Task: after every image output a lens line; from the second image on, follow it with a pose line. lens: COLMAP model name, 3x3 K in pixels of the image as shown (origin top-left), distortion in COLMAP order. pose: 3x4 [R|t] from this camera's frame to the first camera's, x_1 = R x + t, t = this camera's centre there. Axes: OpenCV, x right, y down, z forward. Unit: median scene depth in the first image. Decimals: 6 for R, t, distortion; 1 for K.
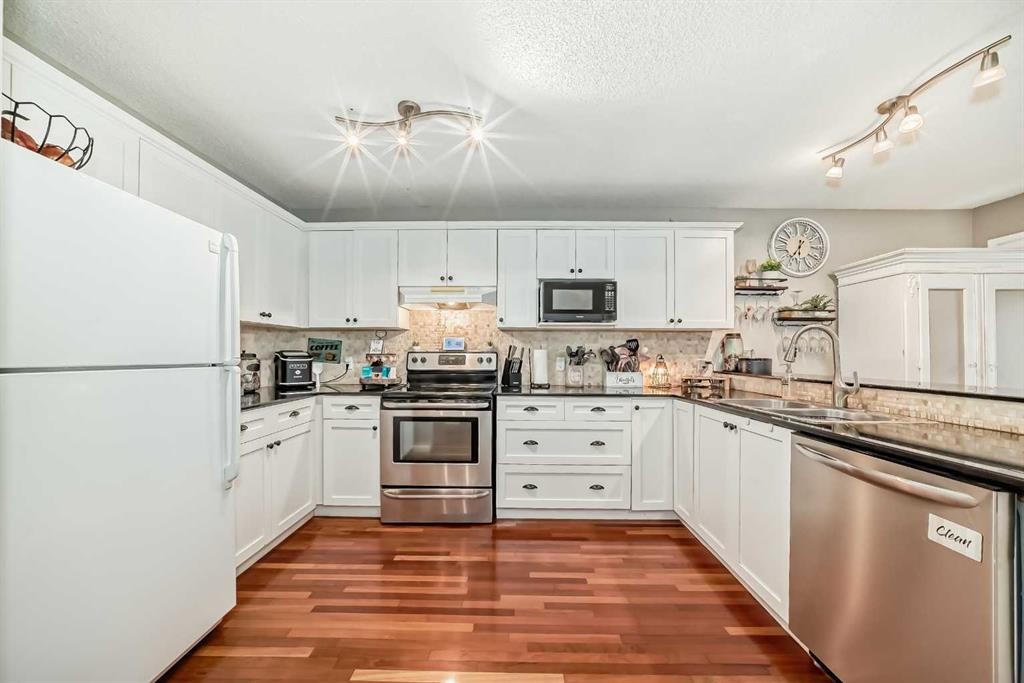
lens RADIAL K [[369.6, 0, 510.4], [0, 369.6, 349.7], [0, 0, 1]] dist [-0.023607, 0.006060]
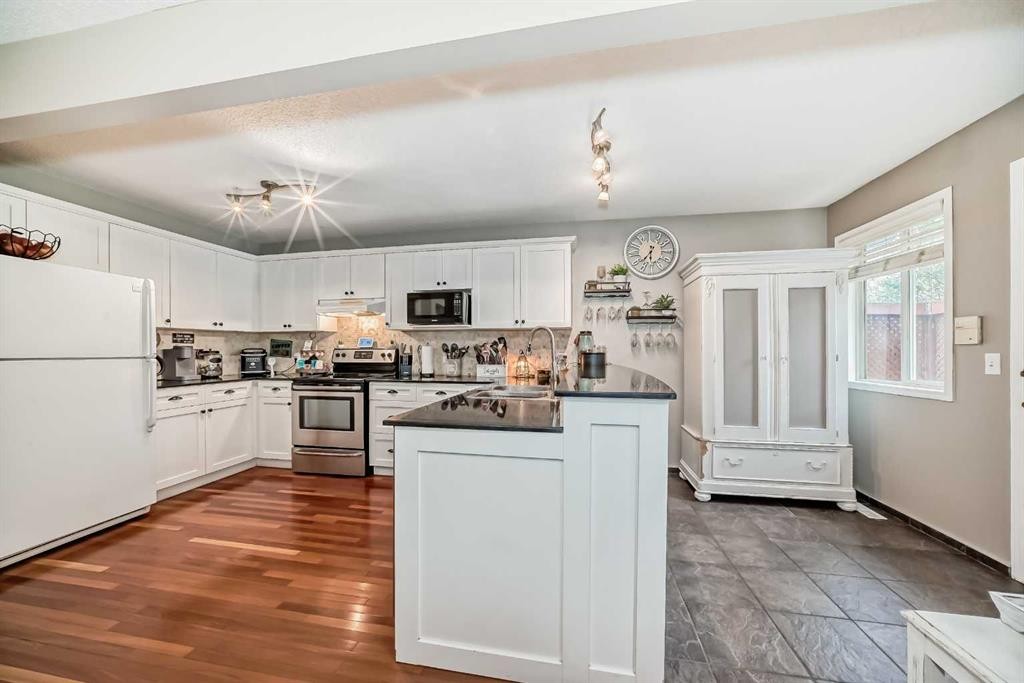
lens RADIAL K [[369.6, 0, 514.6], [0, 369.6, 349.0], [0, 0, 1]] dist [-0.023607, 0.006060]
pose [[0.985269, -0.005776, -0.170912, 0.645841], [0.007374, 0.999935, 0.008717, -0.000306], [0.170850, -0.009849, 0.985248, -0.196939]]
